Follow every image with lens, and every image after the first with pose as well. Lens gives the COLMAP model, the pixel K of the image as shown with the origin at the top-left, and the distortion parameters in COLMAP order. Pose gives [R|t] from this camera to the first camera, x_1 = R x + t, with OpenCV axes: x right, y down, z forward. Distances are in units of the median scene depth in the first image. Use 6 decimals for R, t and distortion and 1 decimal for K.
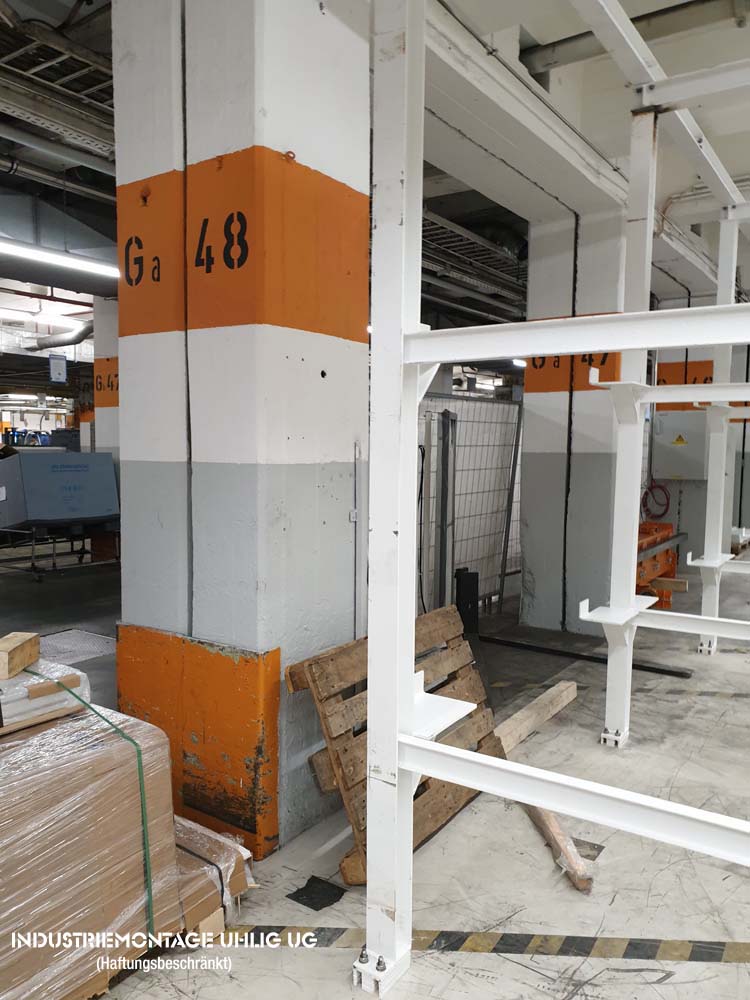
lens RADIAL K [[774.1, 0, 371.6], [0, 774.1, 502.6], [0, 0, 1]] dist [0.002385, -0.001134]
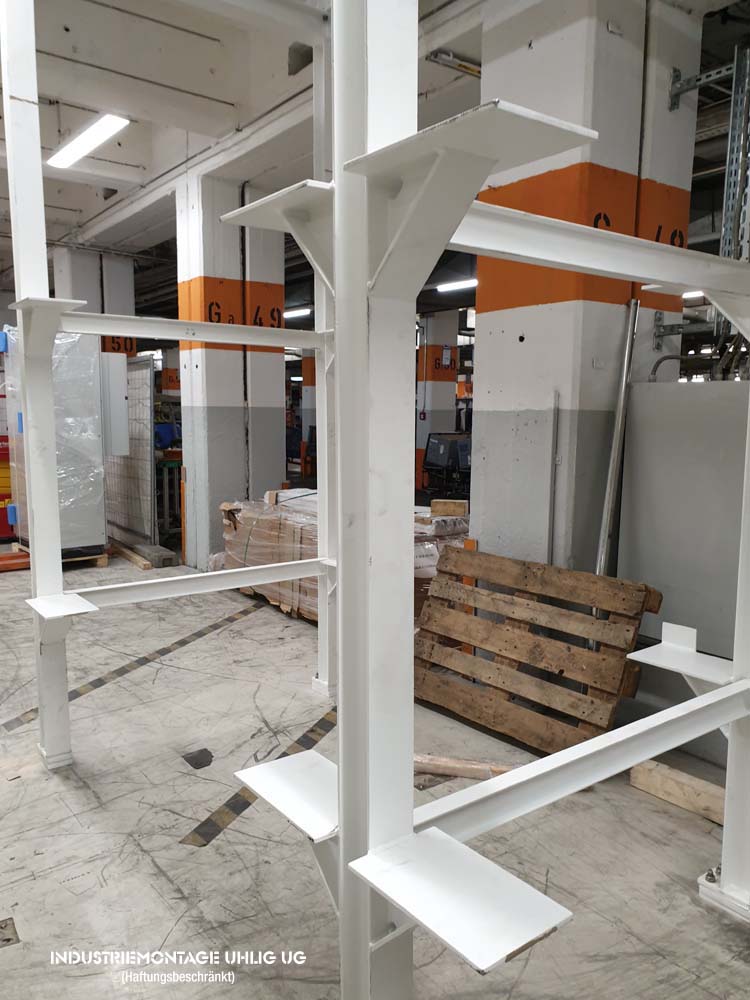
lens RADIAL K [[774.1, 0, 366.2], [0, 774.1, 498.1], [0, 0, 1]] dist [0.002385, -0.001134]
pose [[-0.330504, 0.084852, -0.939983, 1.223239], [-0.084506, 0.989290, 0.119015, -0.040059], [0.940014, 0.118769, -0.319793, 1.203122]]
